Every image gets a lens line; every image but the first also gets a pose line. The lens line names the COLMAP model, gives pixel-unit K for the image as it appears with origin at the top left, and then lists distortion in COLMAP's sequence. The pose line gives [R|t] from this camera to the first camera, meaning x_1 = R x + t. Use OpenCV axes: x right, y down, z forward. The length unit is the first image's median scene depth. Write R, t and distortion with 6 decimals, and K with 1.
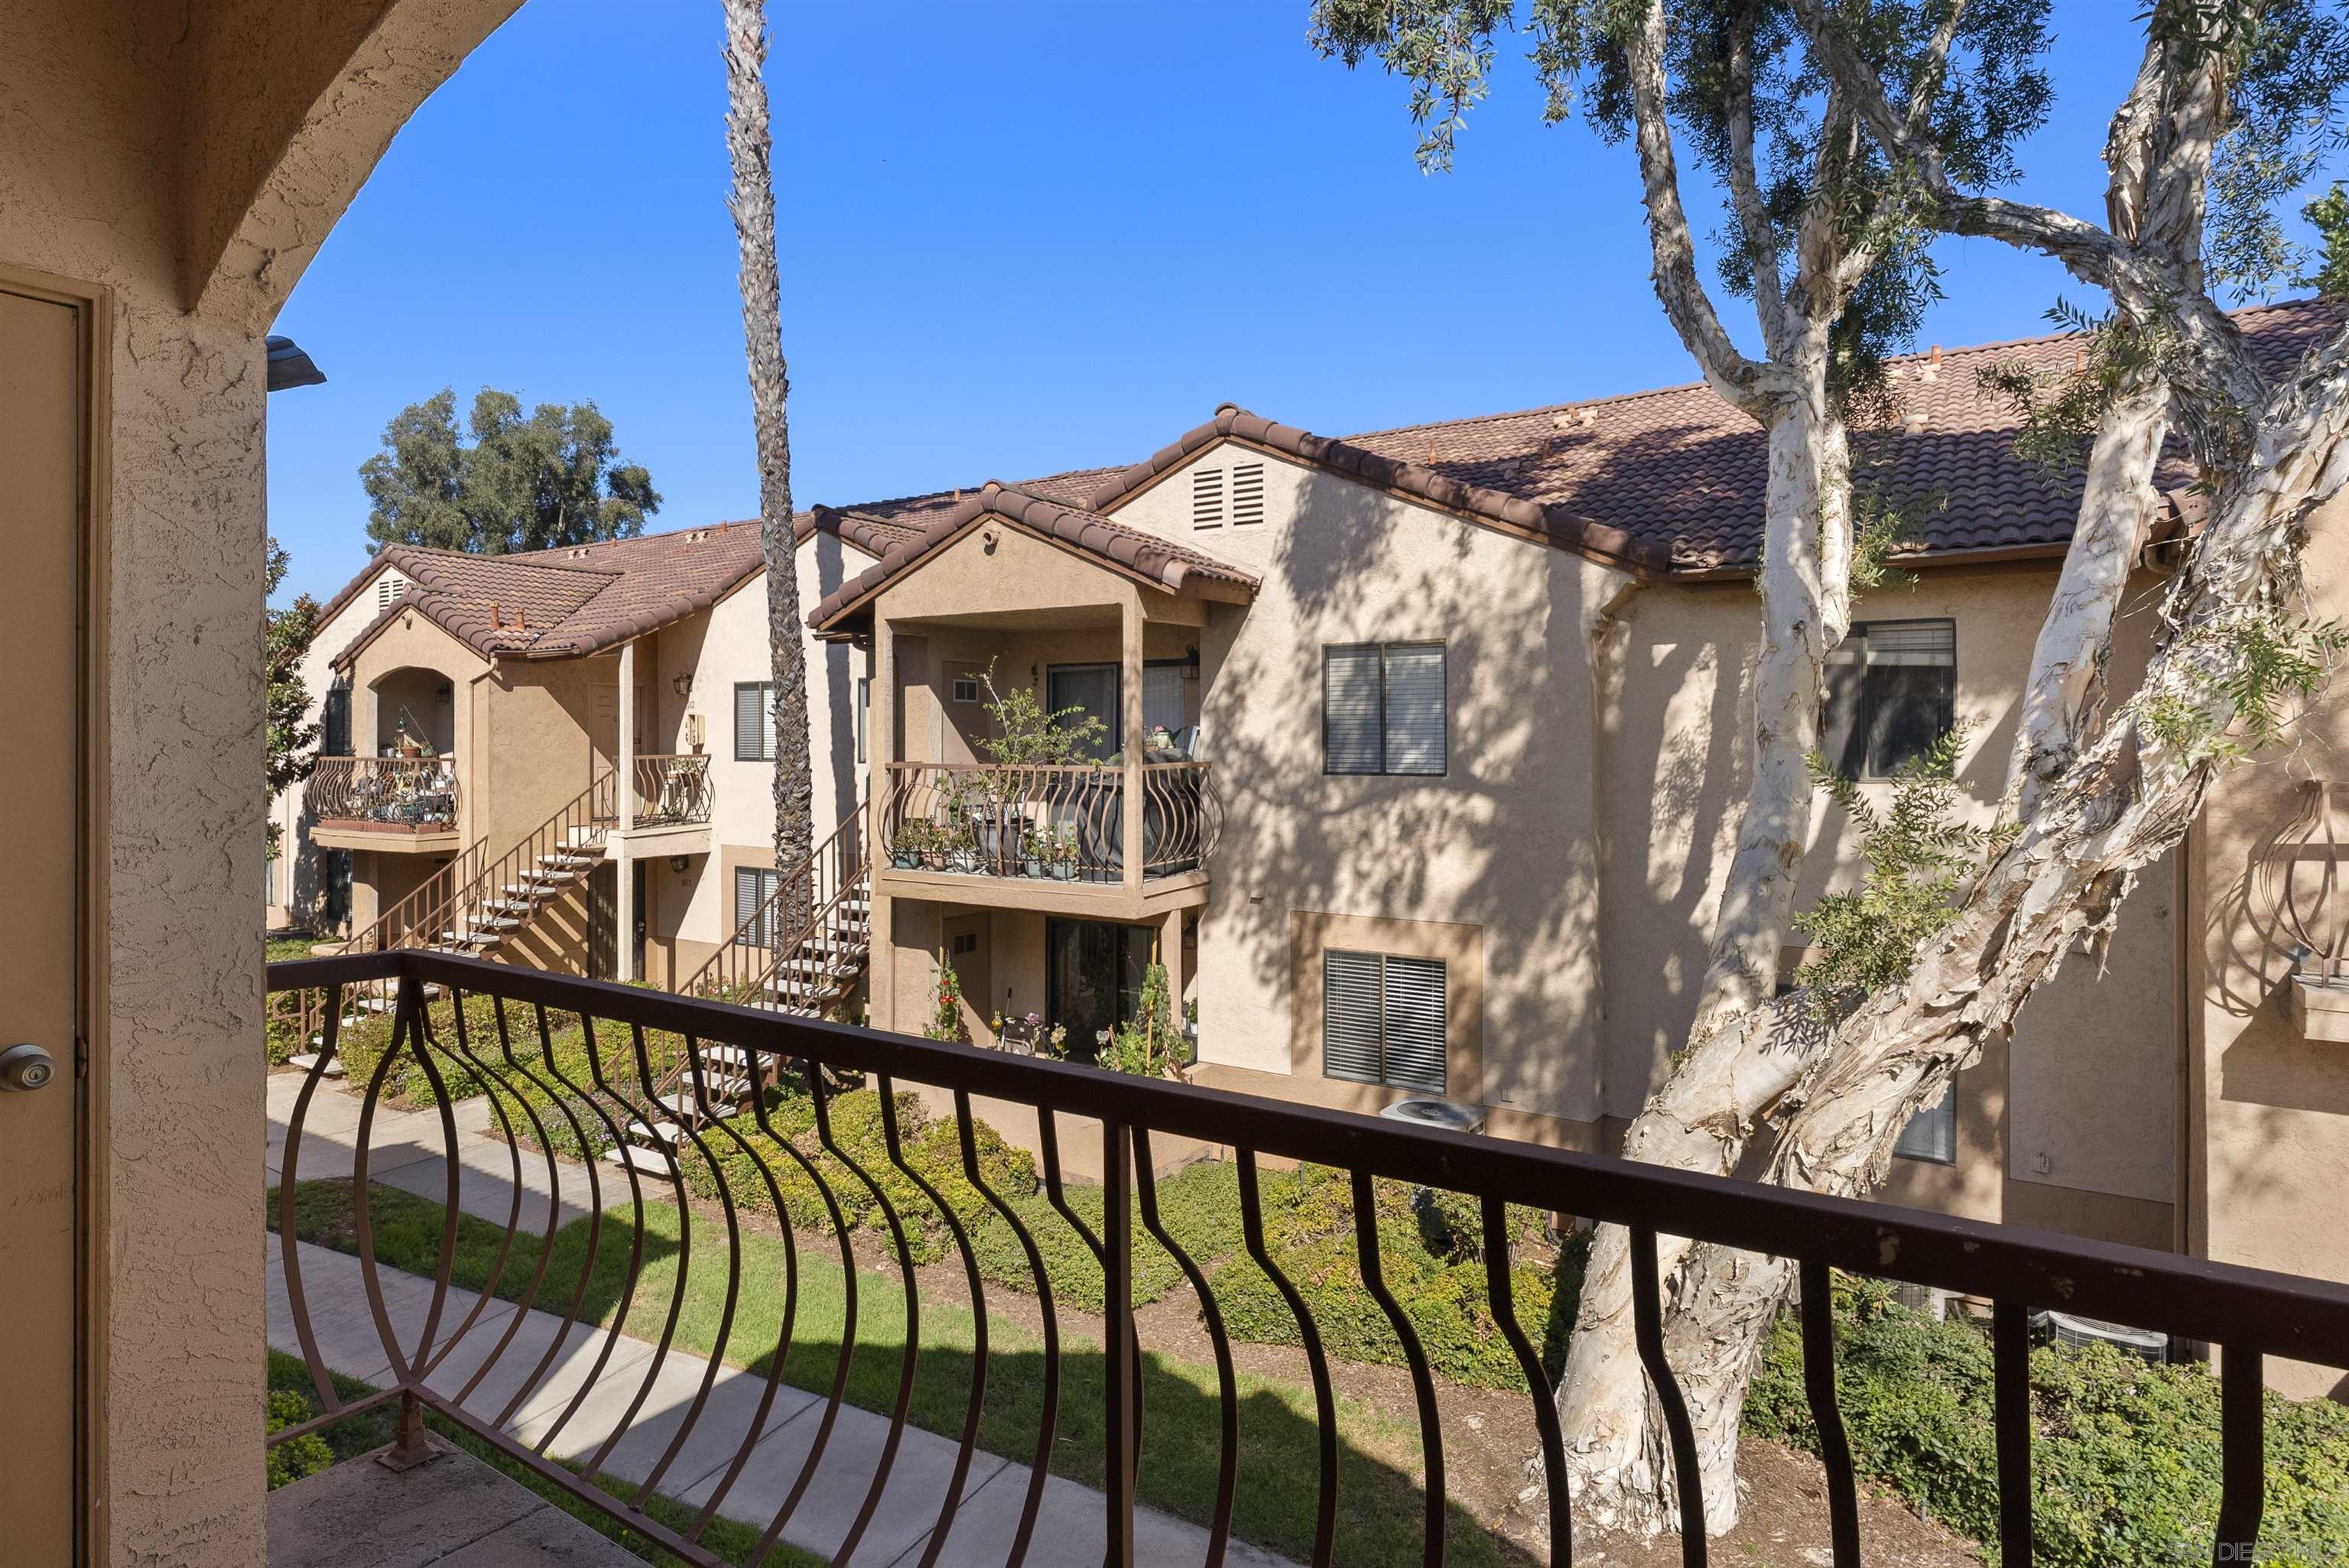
lens RADIAL K [[1256.1, 0, 1160.9], [0, 1256.1, 735.7], [0, 0, 1]] dist [-0.004103, 0.001175]
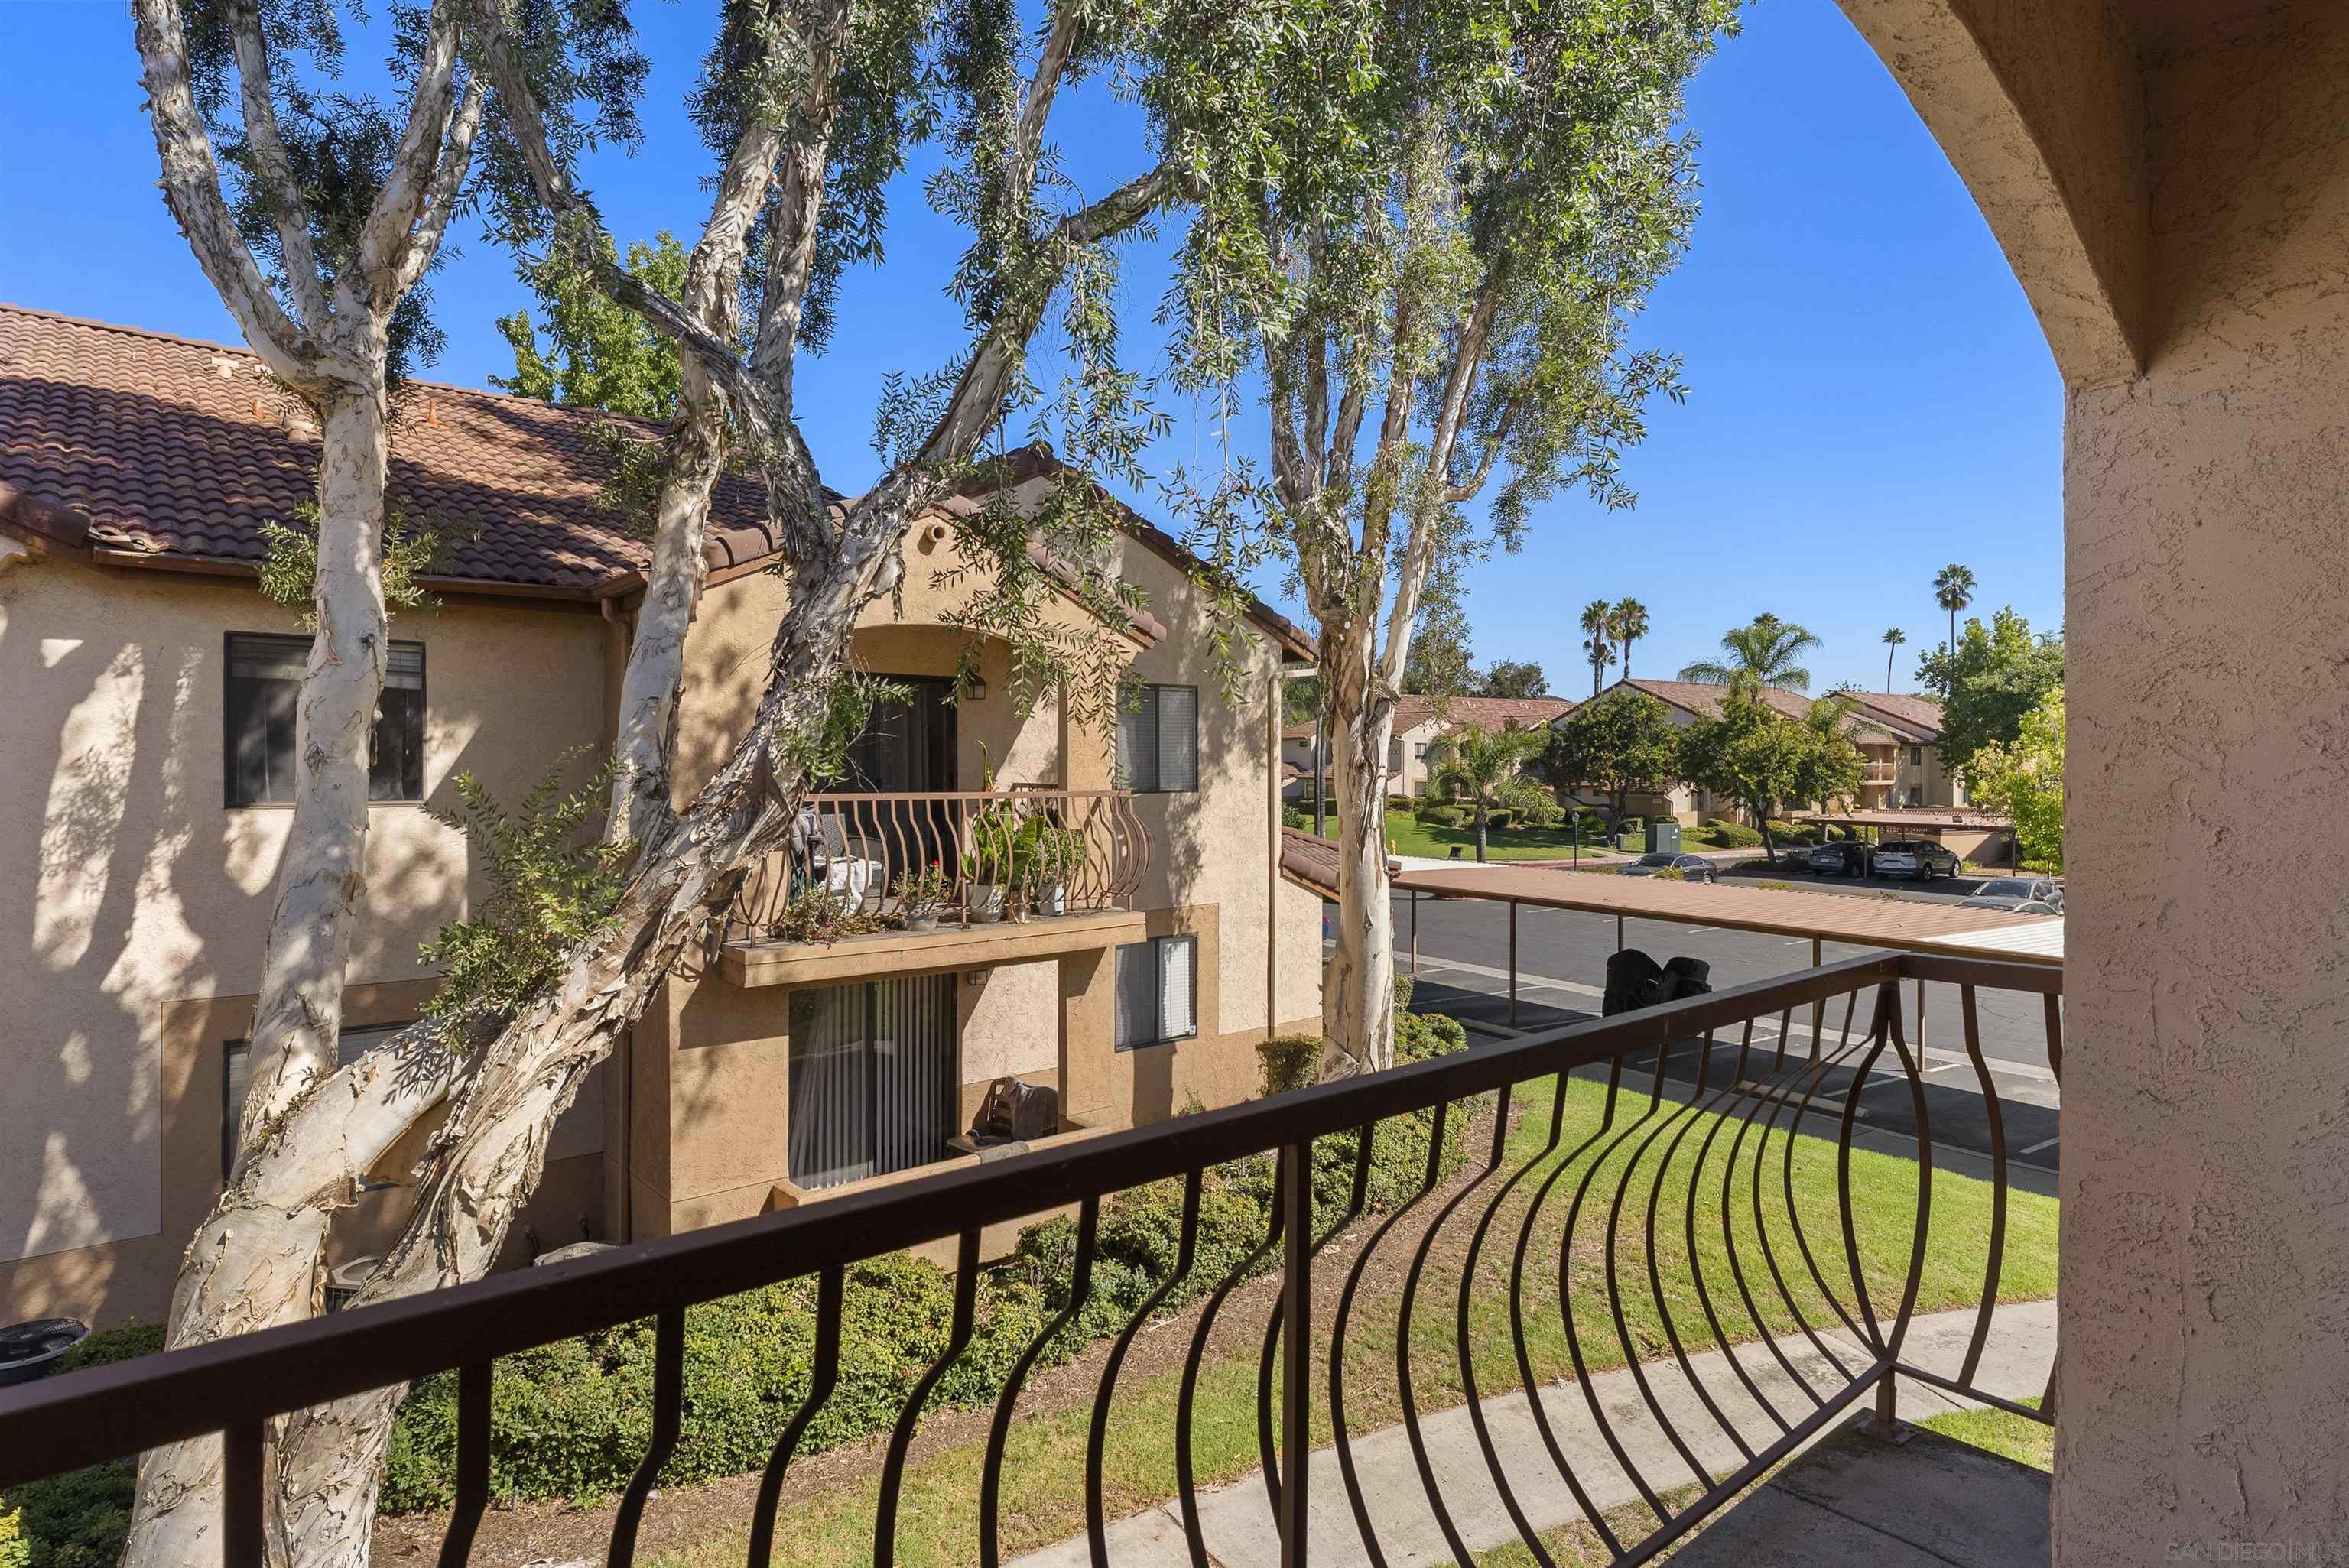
lens RADIAL K [[1256.1, 0, 1174.0], [0, 1256.1, 775.6], [0, 0, 1]] dist [-0.004103, 0.001175]
pose [[0.294875, -0.008224, 0.955500, -0.206585], [-0.005639, 0.999931, 0.010347, 0.000035], [-0.955519, -0.008440, 0.294809, 0.157748]]
